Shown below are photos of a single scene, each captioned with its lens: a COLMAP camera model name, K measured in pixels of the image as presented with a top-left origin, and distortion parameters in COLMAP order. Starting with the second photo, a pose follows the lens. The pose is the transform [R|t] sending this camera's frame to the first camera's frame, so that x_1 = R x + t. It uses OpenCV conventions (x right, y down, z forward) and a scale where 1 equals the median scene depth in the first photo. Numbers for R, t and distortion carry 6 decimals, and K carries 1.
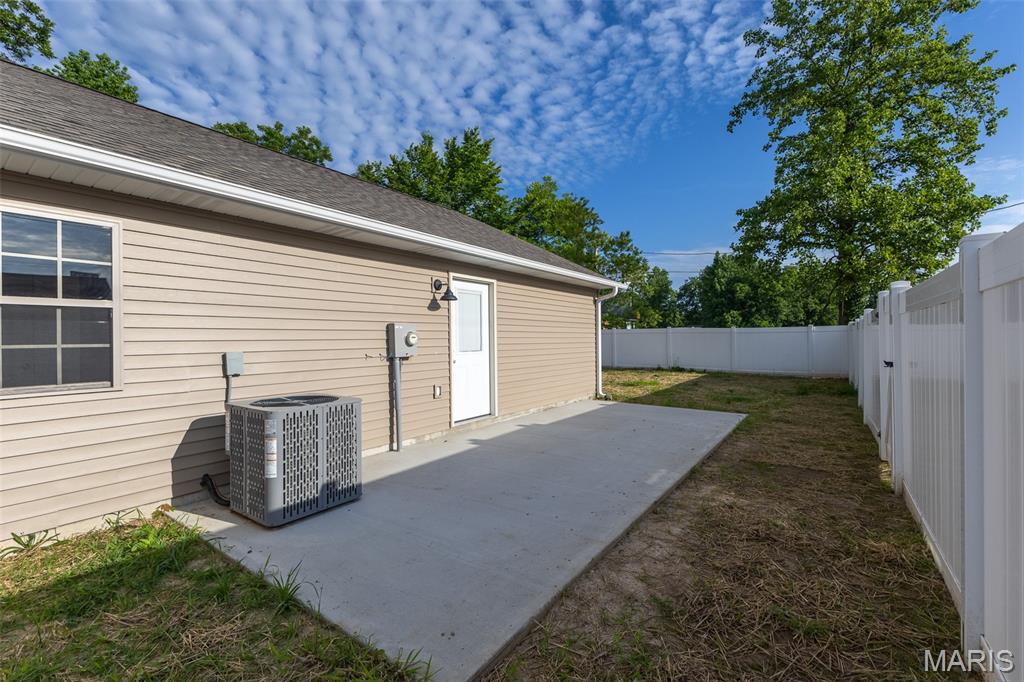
lens RADIAL K [[440.2, 0, 516.6], [0, 440.2, 343.0], [0, 0, 1]] dist [-0.001172, -0.000102]
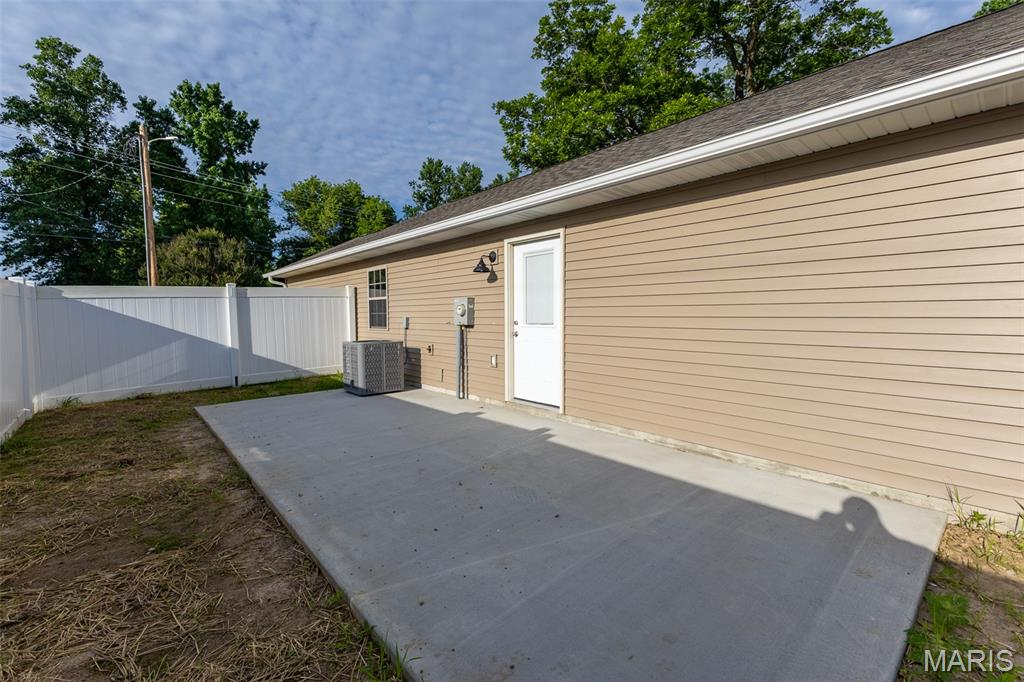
lens RADIAL K [[440.2, 0, 516.6], [0, 440.2, 343.0], [0, 0, 1]] dist [-0.001172, -0.000102]
pose [[-0.216782, 0.074304, -0.973388, 0.906467], [0.001568, 0.997124, 0.075767, -0.011256], [0.976219, 0.014898, -0.216276, 1.418797]]
